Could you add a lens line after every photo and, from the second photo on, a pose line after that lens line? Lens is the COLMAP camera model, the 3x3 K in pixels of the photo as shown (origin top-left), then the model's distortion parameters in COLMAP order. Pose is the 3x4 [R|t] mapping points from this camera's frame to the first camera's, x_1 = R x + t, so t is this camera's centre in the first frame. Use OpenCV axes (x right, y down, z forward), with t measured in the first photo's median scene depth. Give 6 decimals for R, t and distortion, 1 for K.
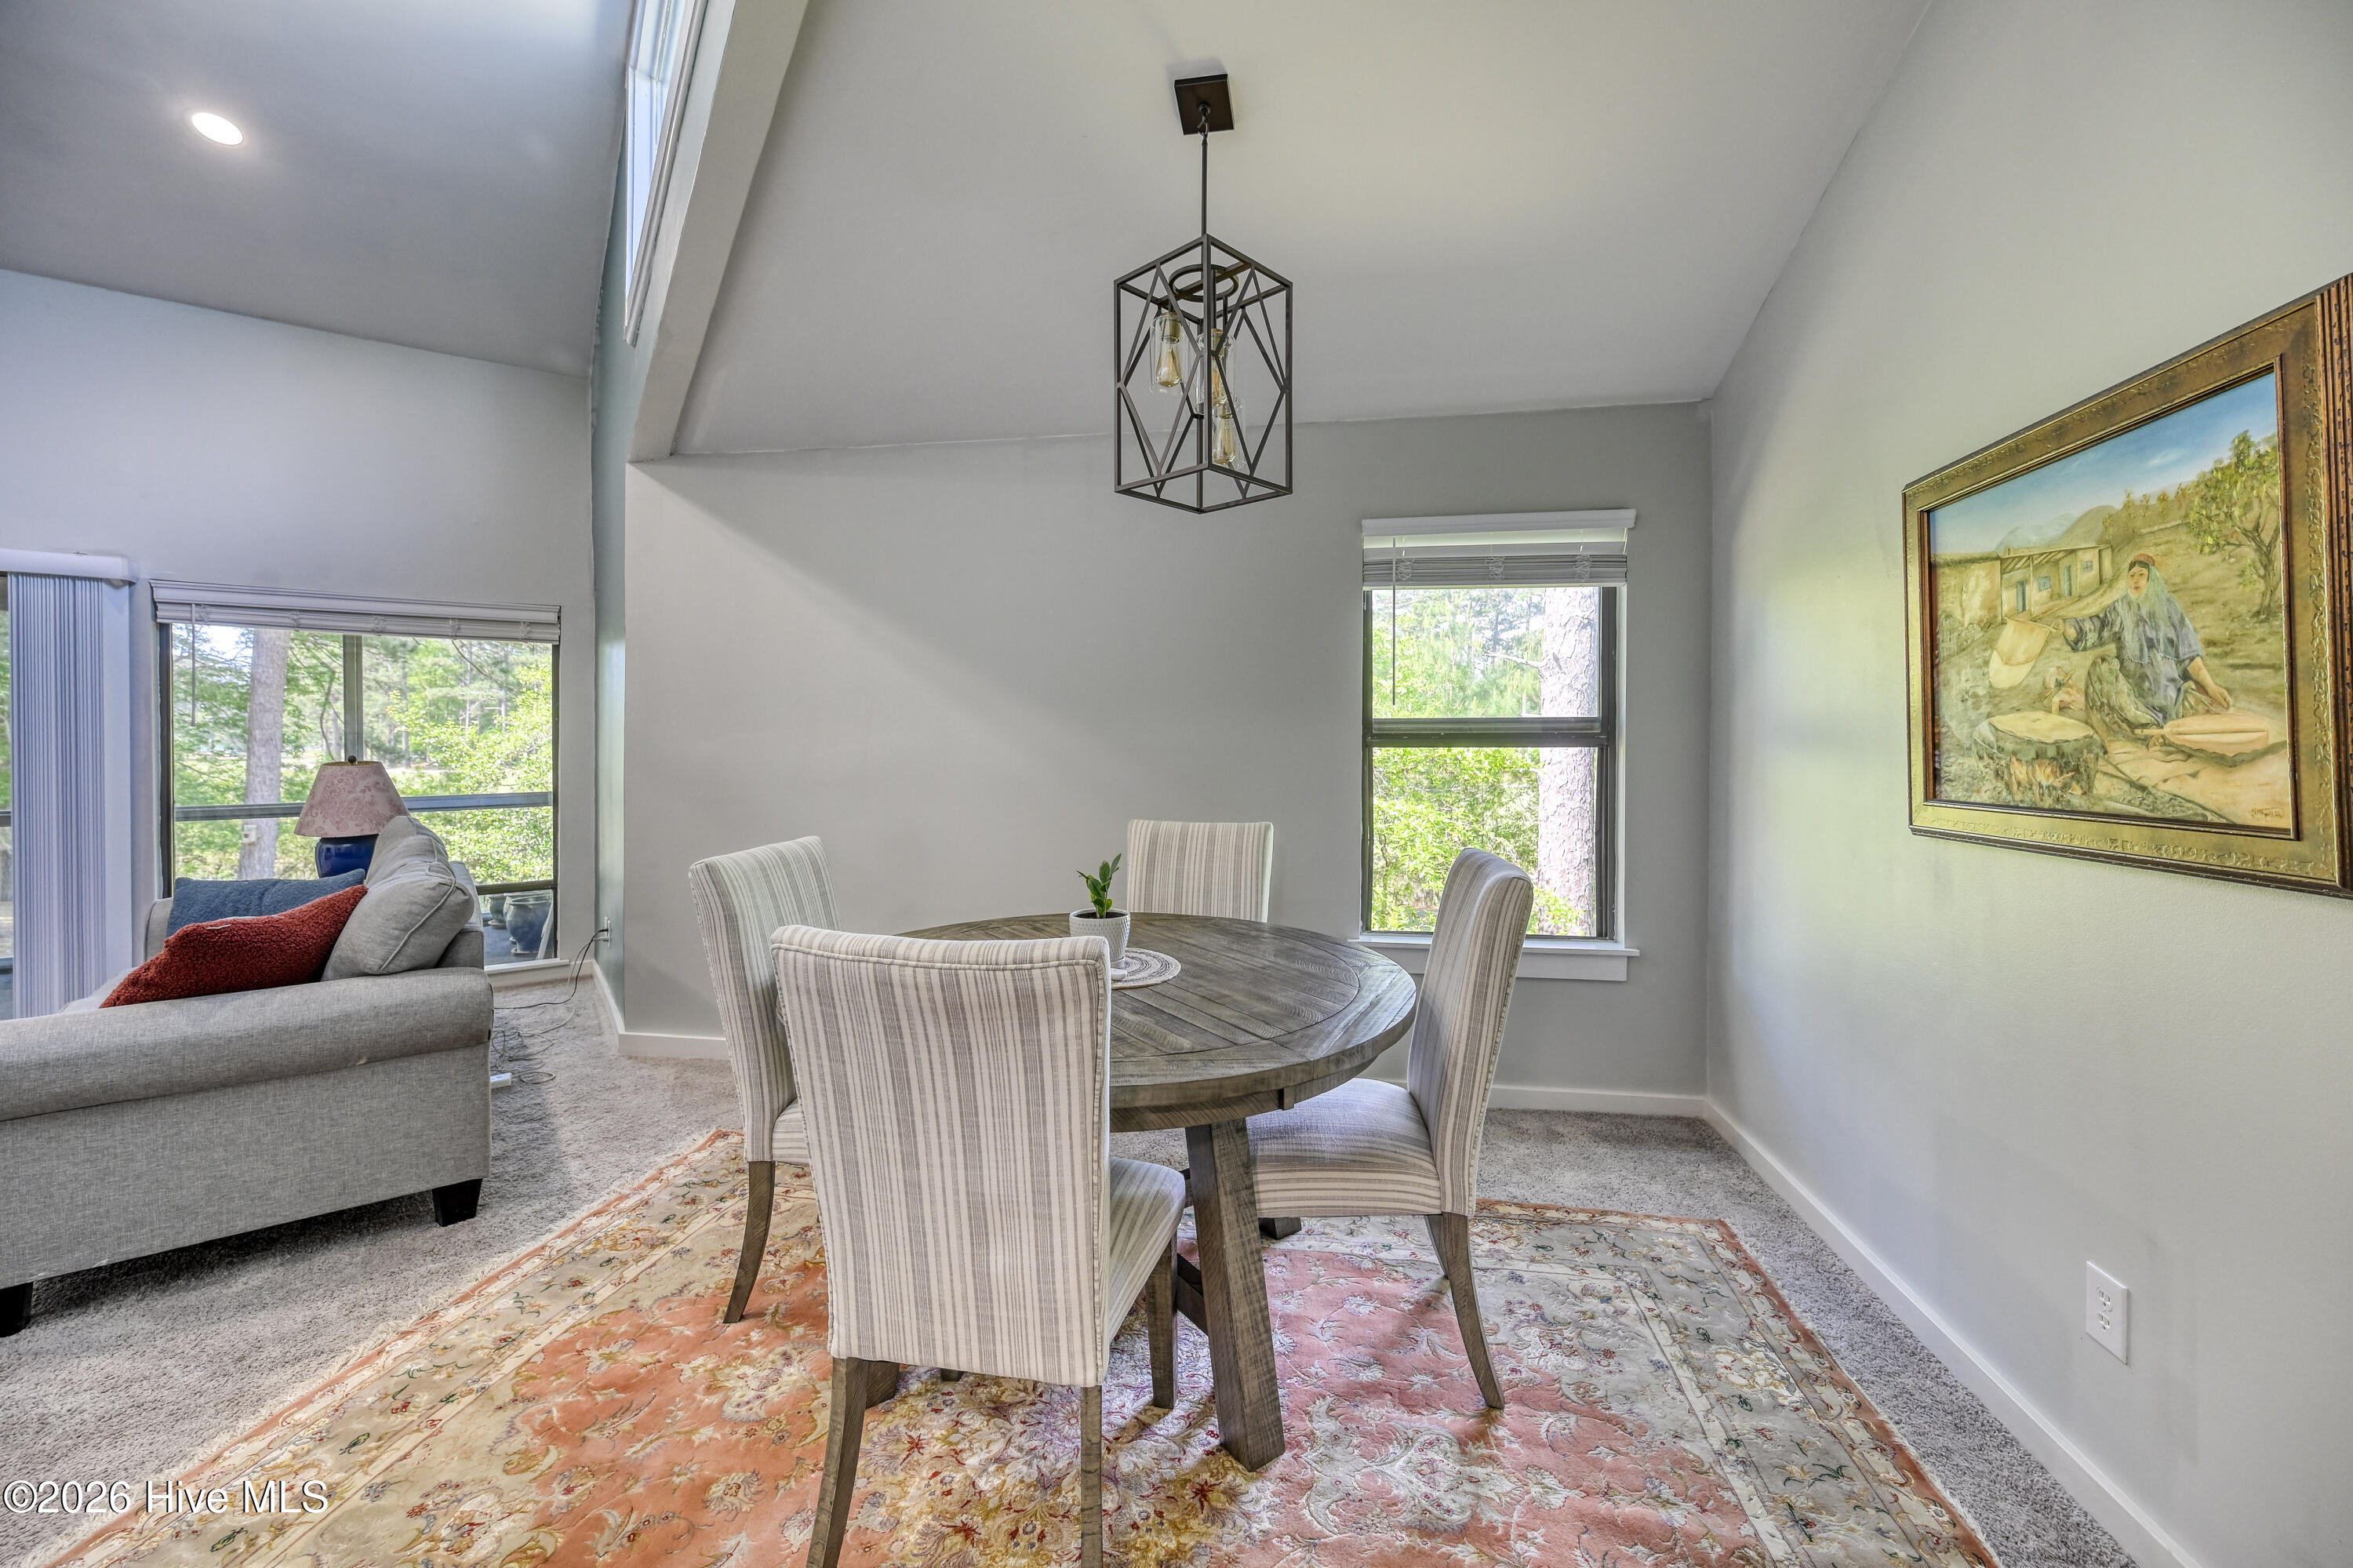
lens RADIAL K [[935.4, 0, 1177.7], [0, 935.4, 747.6], [0, 0, 1]] dist [0.000054, -0.000009]
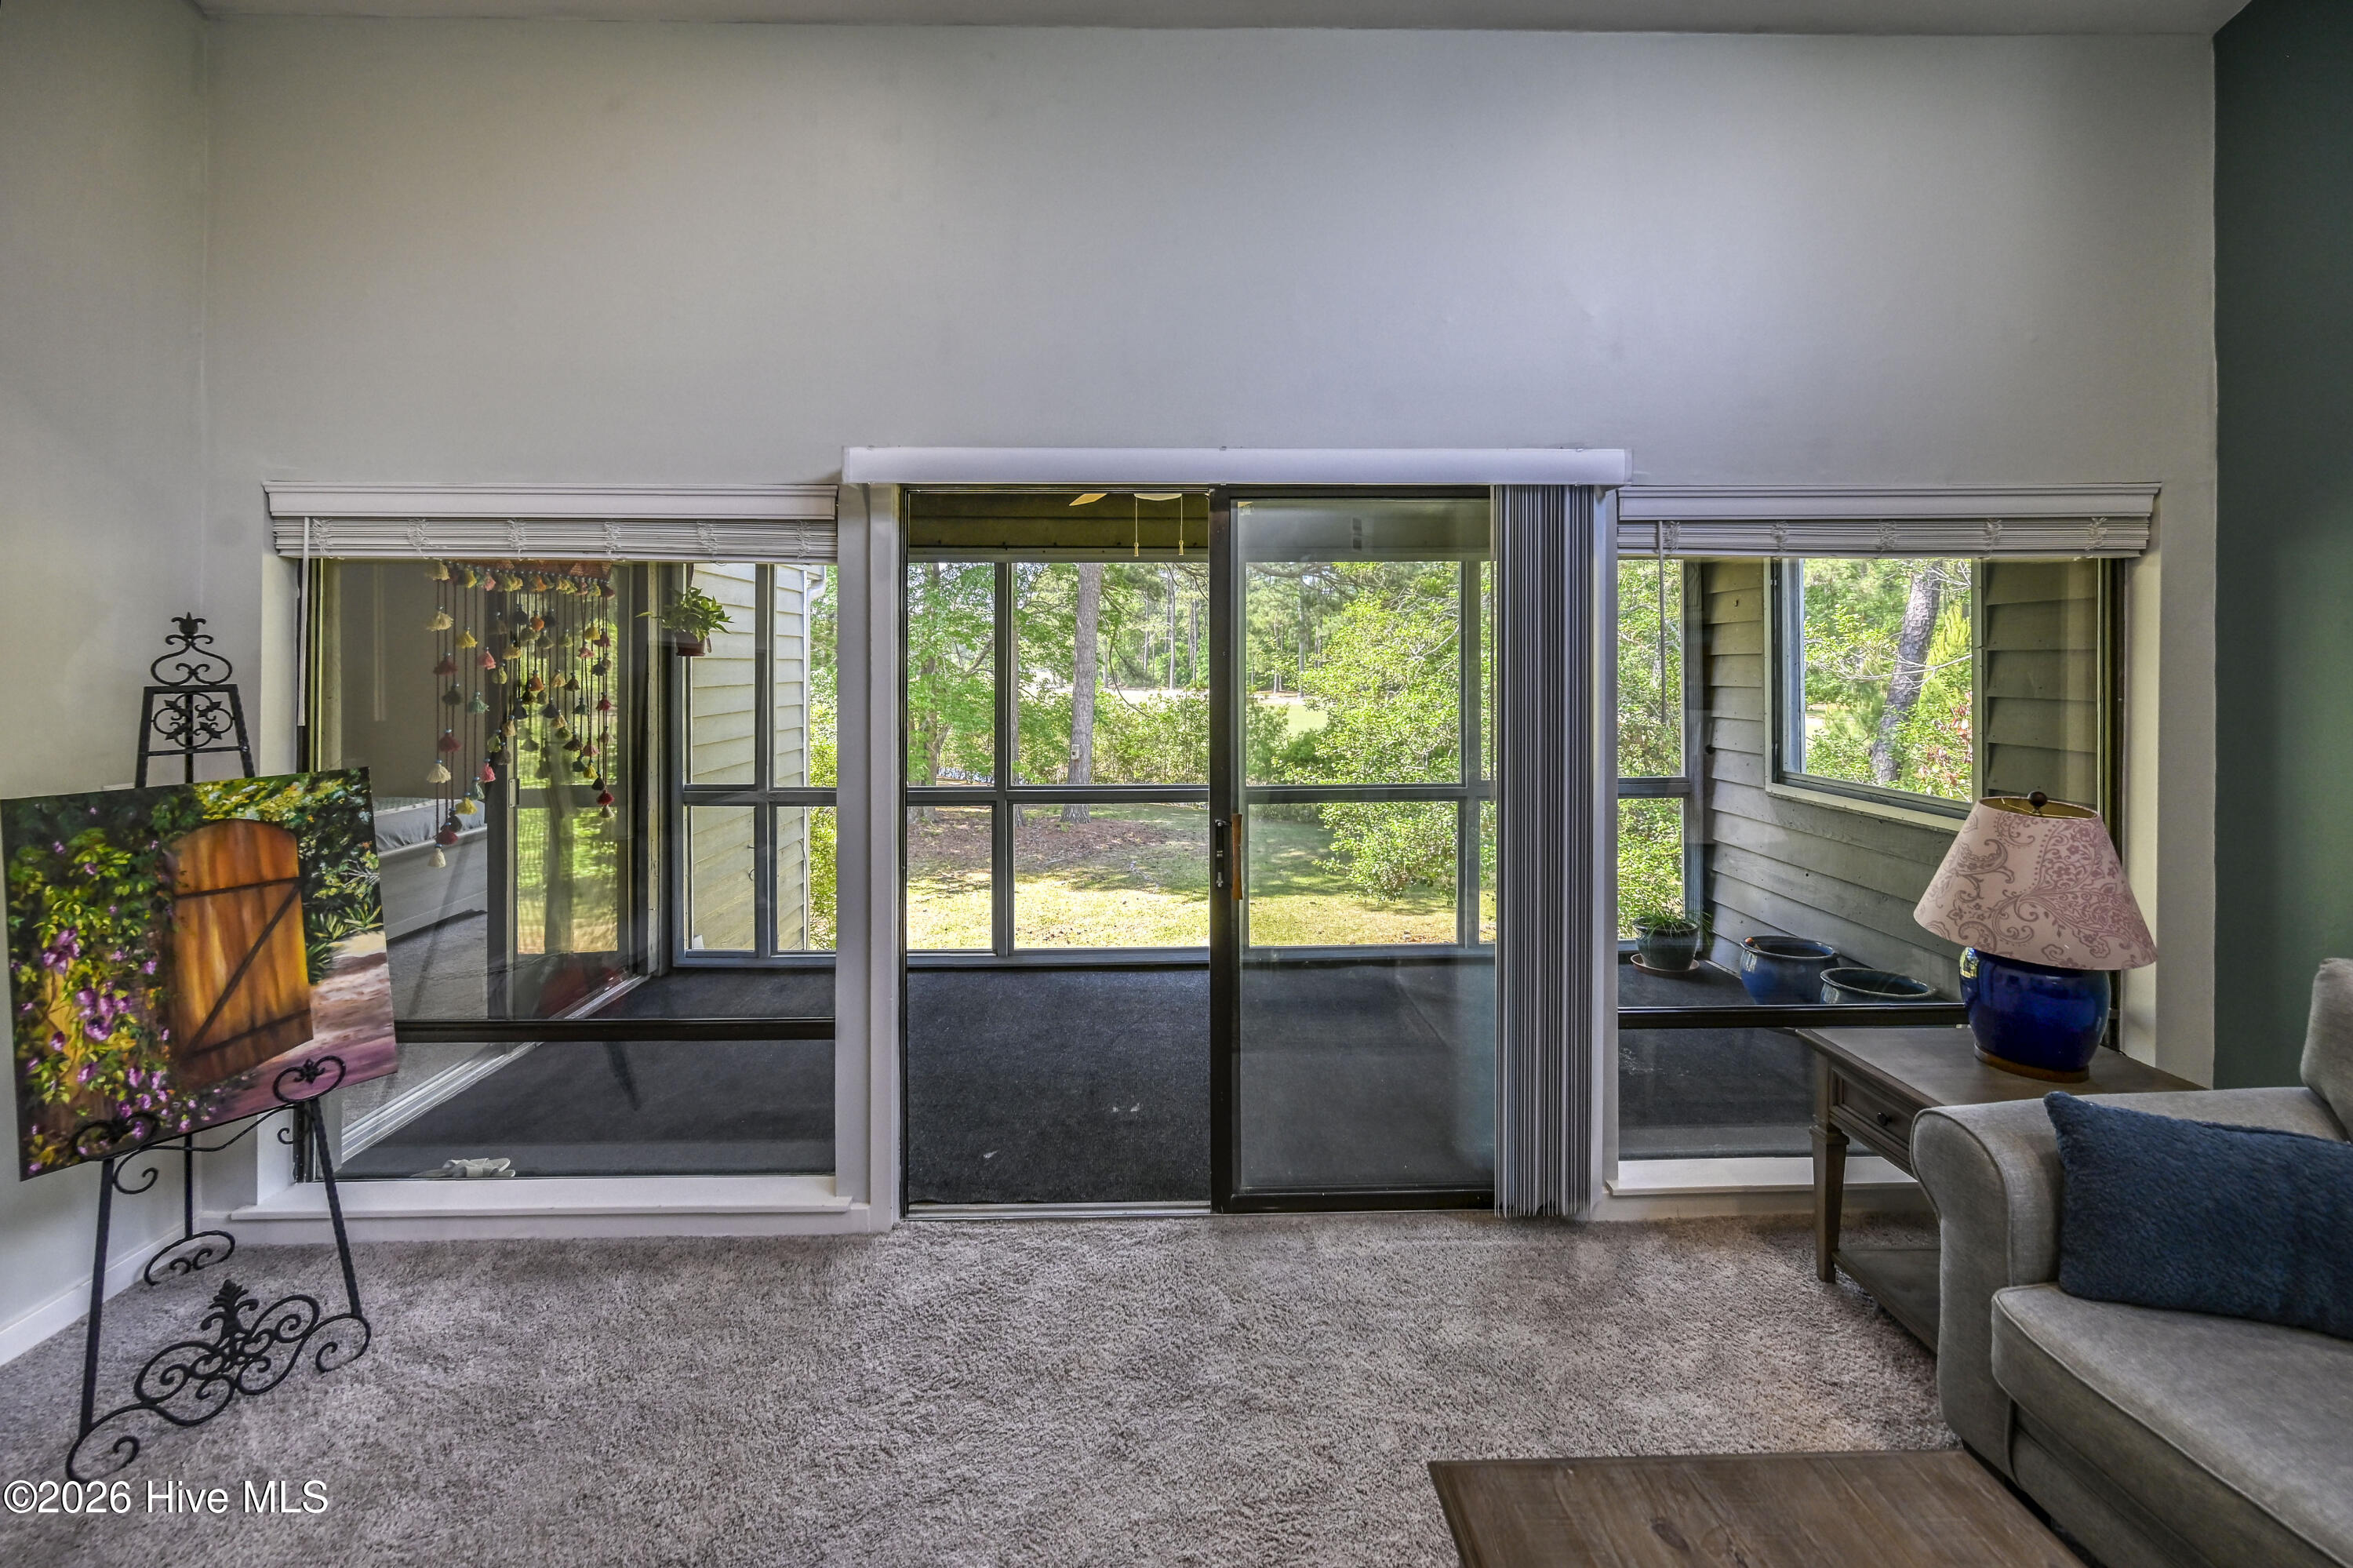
lens RADIAL K [[935.4, 0, 1145.9], [0, 935.4, 662.3], [0, 0, 1]] dist [0.000054, -0.000009]
pose [[0.814630, -0.003308, -0.579971, -1.723057], [-0.000809, 0.999976, -0.006840, -0.100936], [0.579980, 0.006041, 0.814608, 0.534883]]
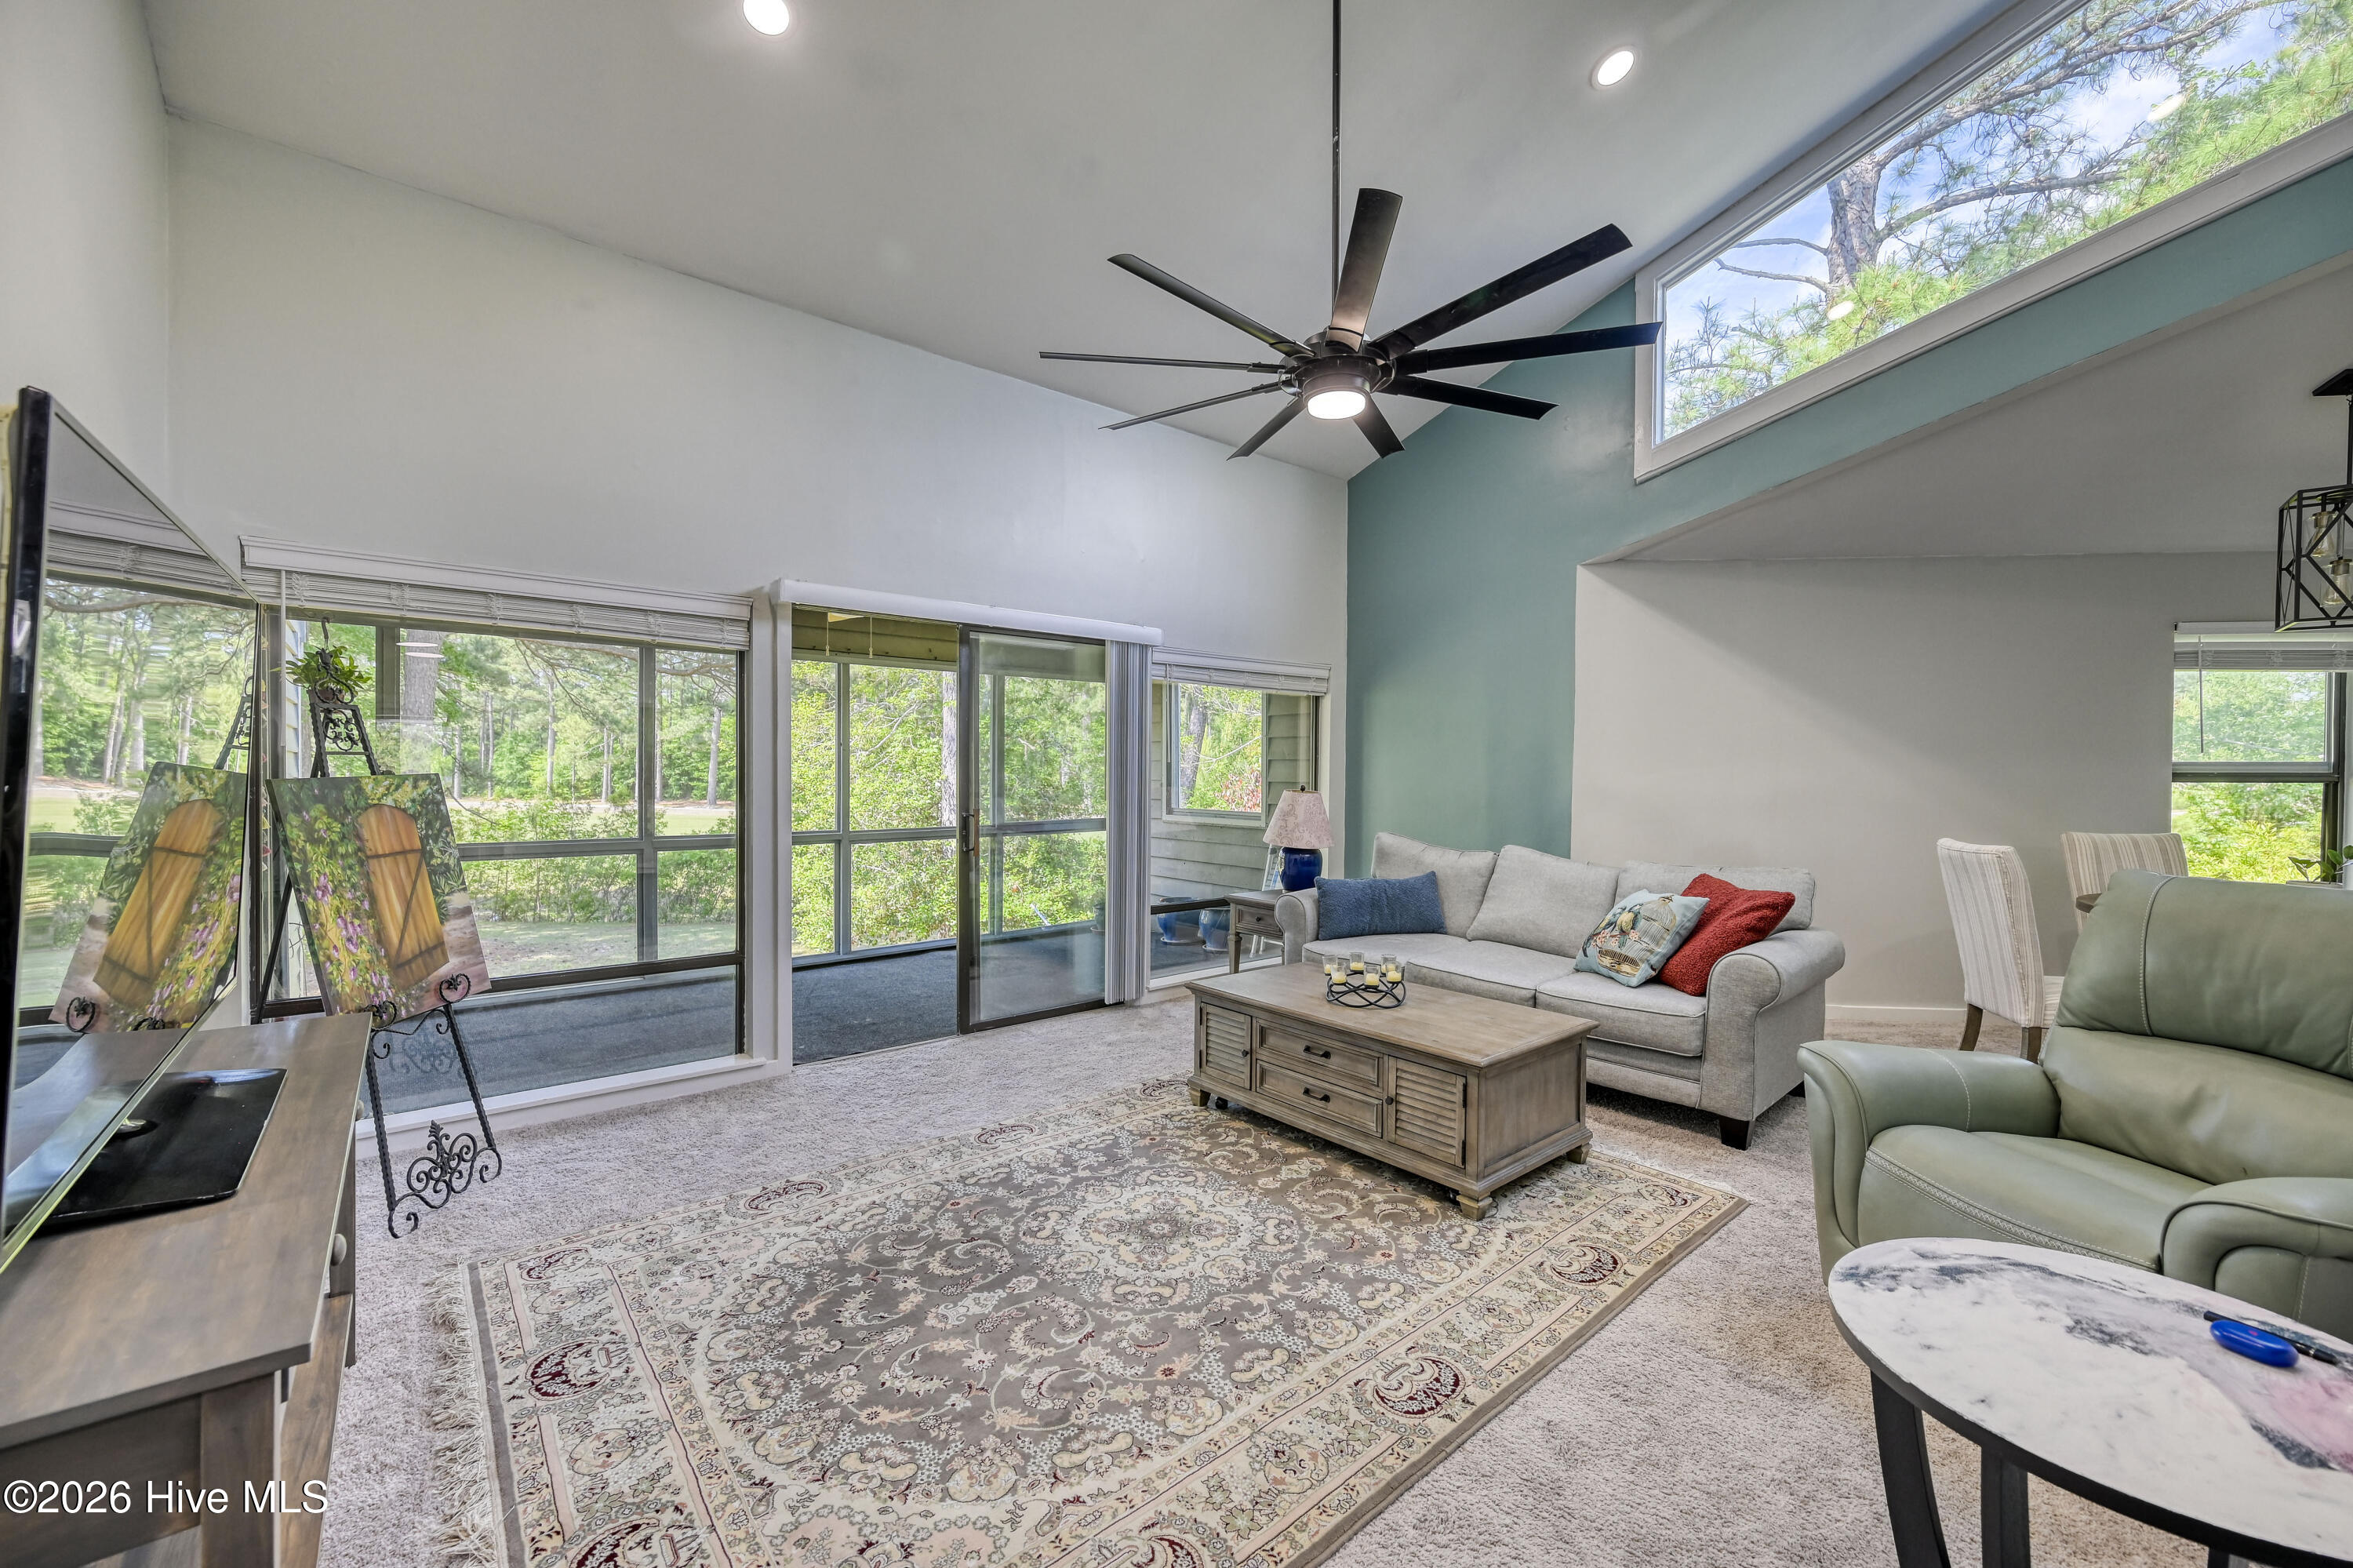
lens RADIAL K [[935.4, 0, 1156.0], [0, 935.4, 778.1], [0, 0, 1]] dist [0.000054, -0.000009]
pose [[0.998748, 0.005705, 0.049703, -2.014447], [-0.005657, 0.999983, -0.001111, 0.004518], [-0.049709, 0.000828, 0.998763, -0.490336]]
